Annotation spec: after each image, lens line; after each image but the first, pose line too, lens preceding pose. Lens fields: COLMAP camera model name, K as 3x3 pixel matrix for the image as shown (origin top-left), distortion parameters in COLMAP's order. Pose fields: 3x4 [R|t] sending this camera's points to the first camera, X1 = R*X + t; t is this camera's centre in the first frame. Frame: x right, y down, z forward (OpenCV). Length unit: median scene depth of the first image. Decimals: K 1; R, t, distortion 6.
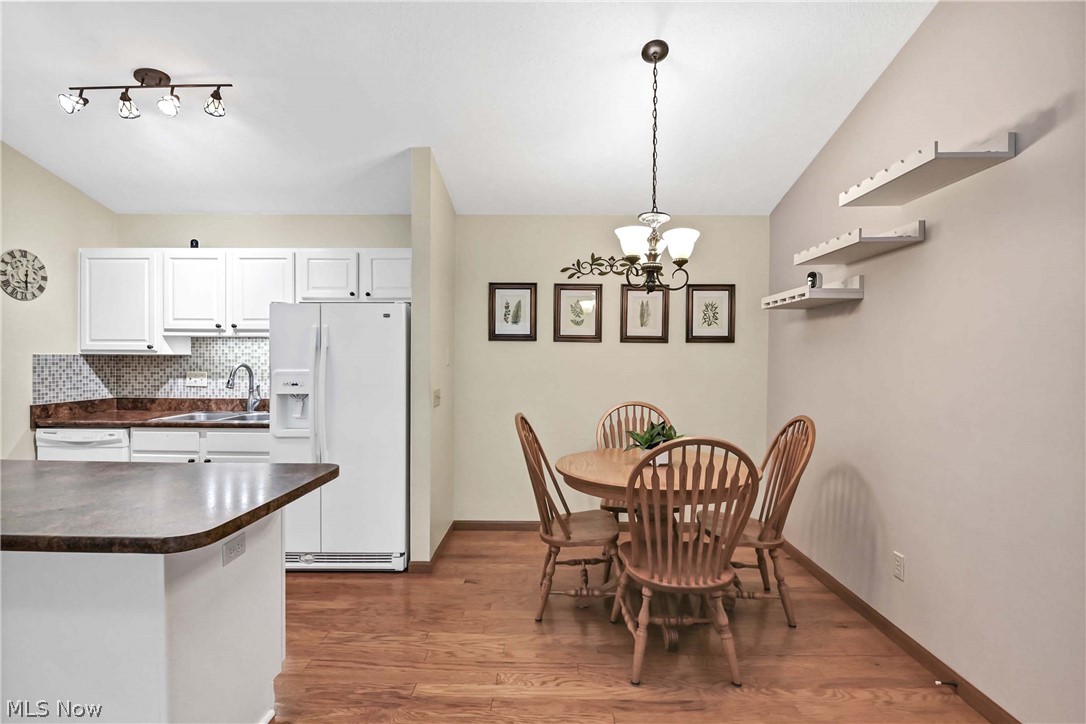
lens RADIAL K [[508.0, 0, 544.6], [0, 508.0, 358.0], [0, 0, 1]] dist [-0.013519, -0.000466]
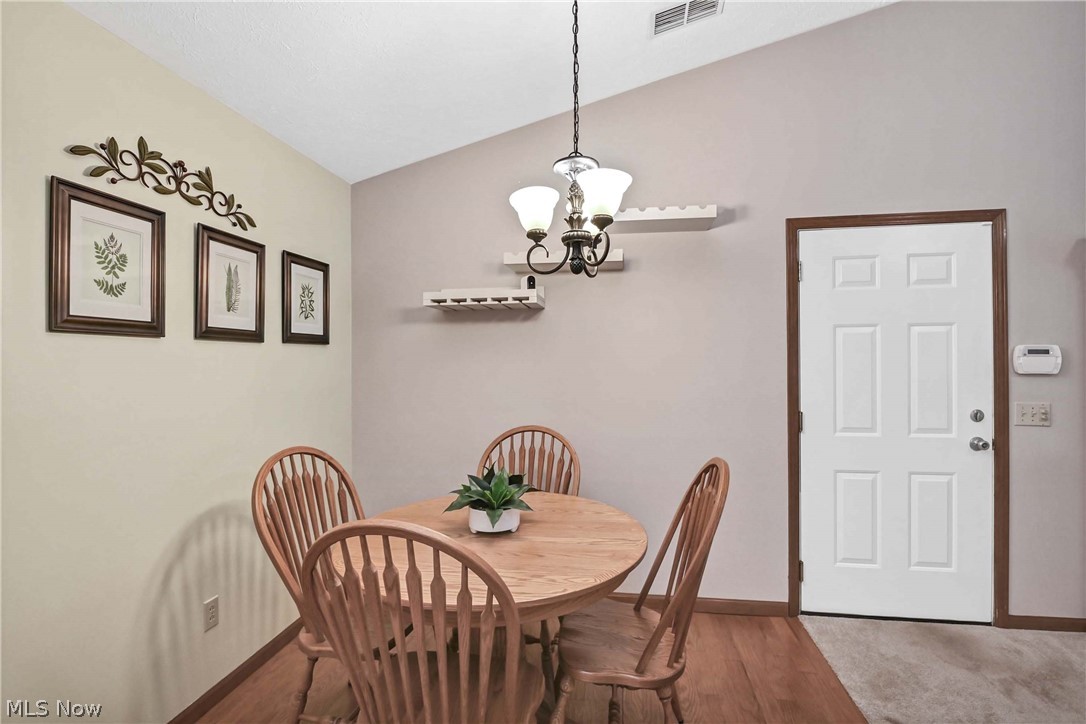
lens RADIAL K [[508.0, 0, 544.8], [0, 508.0, 361.6], [0, 0, 1]] dist [-0.013519, -0.000466]
pose [[0.126888, -0.010291, 0.991864, -0.301589], [0.009912, 0.999909, 0.009106, -0.009768], [-0.991868, 0.008676, 0.126979, 0.595782]]
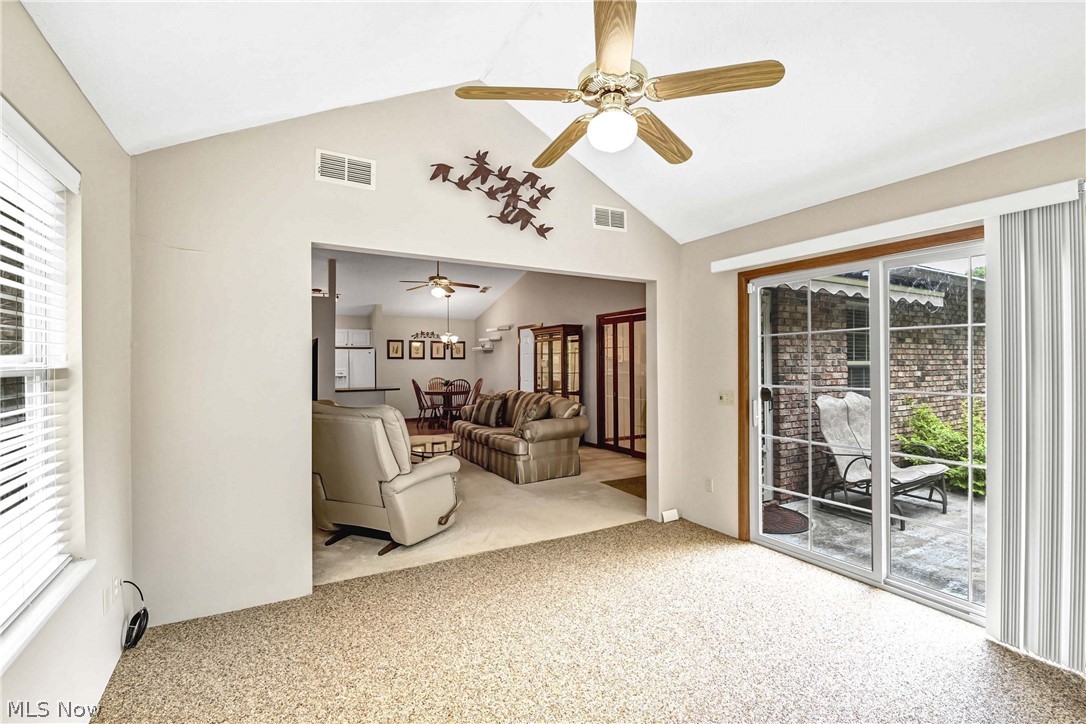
lens RADIAL K [[498.4, 0, 547.4], [0, 498.4, 361.9], [0, 0, 1]] dist [-0.017849, -0.000577]
pose [[0.864087, -0.007632, 0.503284, -0.774493], [0.010098, 0.999947, -0.002173, -0.001881], [-0.503241, 0.006960, 0.864118, -2.017364]]
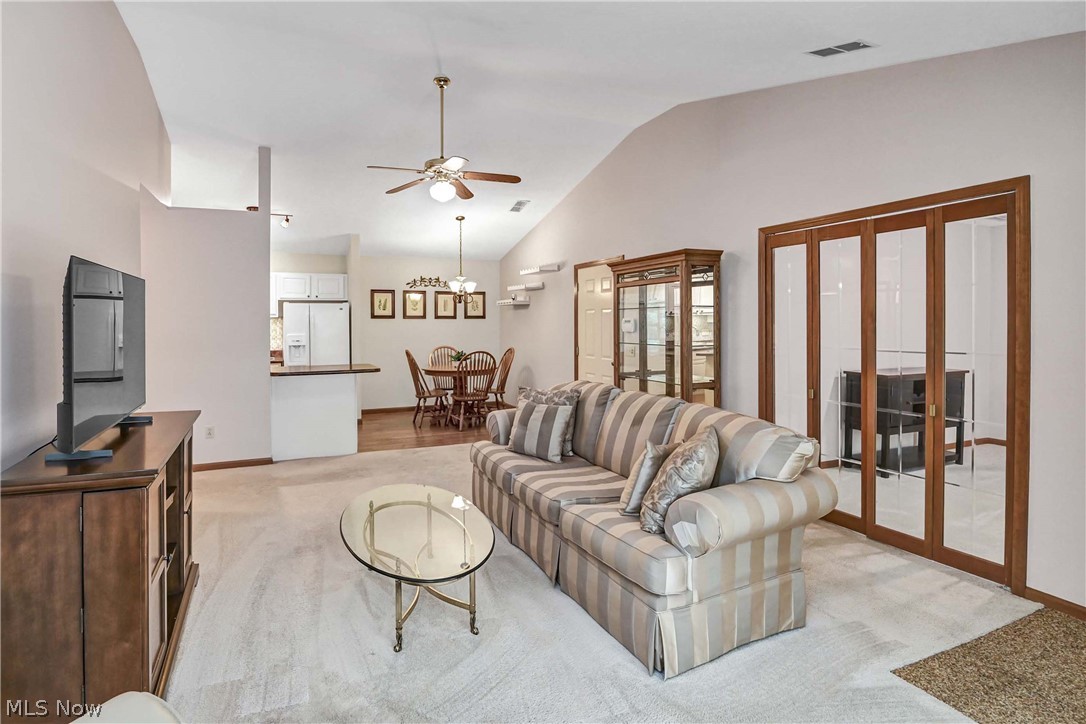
lens RADIAL K [[551.8, 0, 491.0], [0, 551.8, 323.2], [0, 0, 1]] dist [-0.001982, -0.000079]
pose [[0.925771, -0.010963, 0.377927, -0.495445], [0.011223, 0.999936, 0.001515, -0.013830], [-0.377919, 0.002839, 0.925834, -1.191352]]
